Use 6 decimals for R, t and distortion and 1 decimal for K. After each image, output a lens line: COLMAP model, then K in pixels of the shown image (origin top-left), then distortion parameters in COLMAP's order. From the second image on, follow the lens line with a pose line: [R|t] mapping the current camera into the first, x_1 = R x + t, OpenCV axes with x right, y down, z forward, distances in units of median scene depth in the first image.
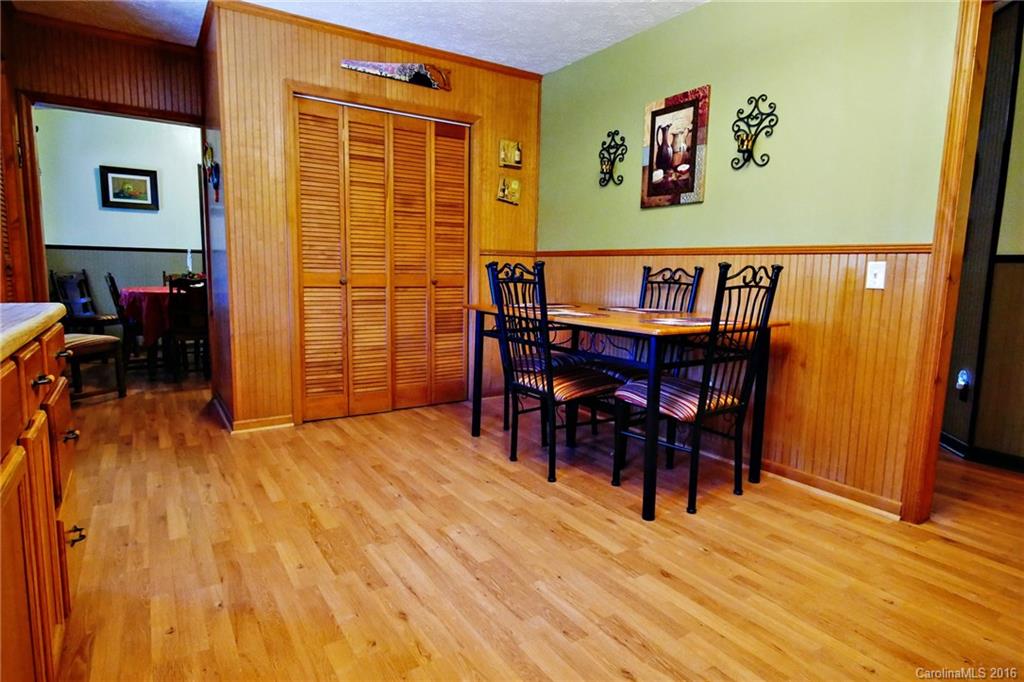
lens RADIAL K [[561.5, 0, 518.3], [0, 561.5, 337.5], [0, 0, 1]] dist [0.003494, -0.000199]
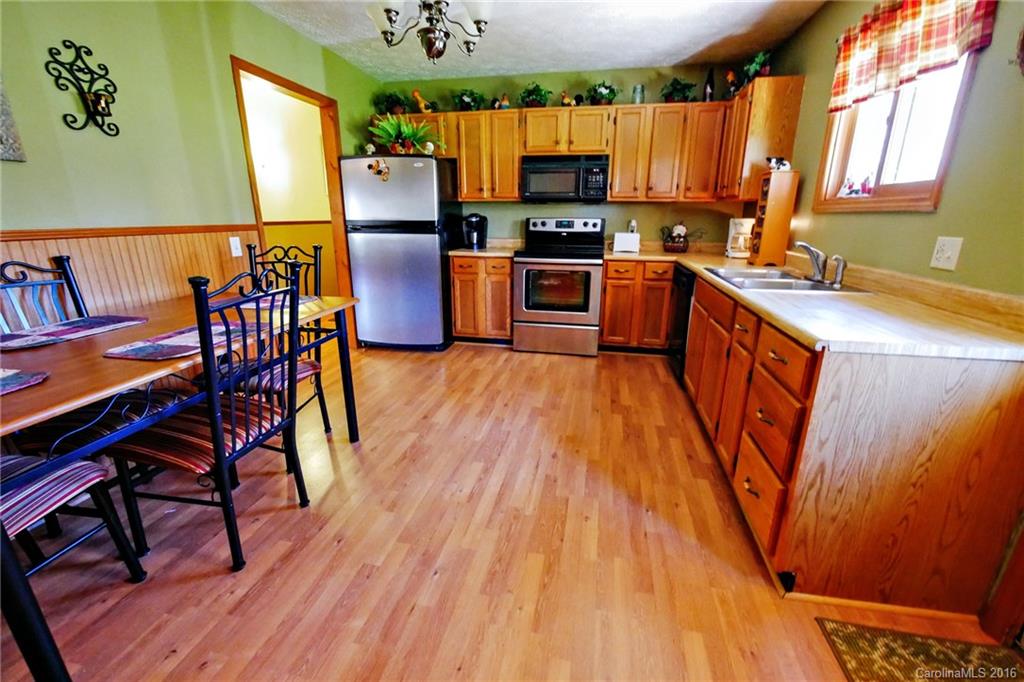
lens RADIAL K [[421.8, 0, 517.8], [0, 421.8, 340.3], [0, 0, 1]] dist [-0.006073, 0.000095]
pose [[-0.706355, -0.223163, 0.671759, -0.665964], [0.070994, 0.921884, 0.380906, -0.254513], [-0.704288, 0.316746, -0.635335, 1.286071]]
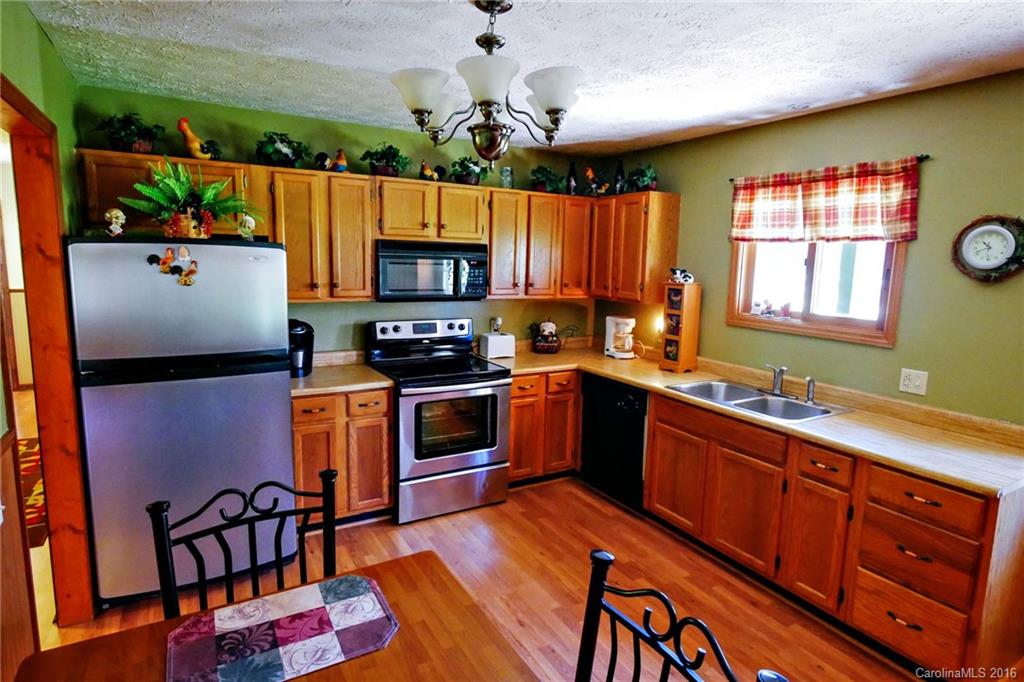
lens RADIAL K [[561.5, 0, 514.9], [0, 561.5, 339.0], [0, 0, 1]] dist [0.003494, -0.000199]
pose [[-0.997390, -0.053786, 0.048162, 0.091870], [-0.038691, 0.961399, 0.272423, -0.450667], [-0.060956, 0.269849, -0.960971, 1.499011]]
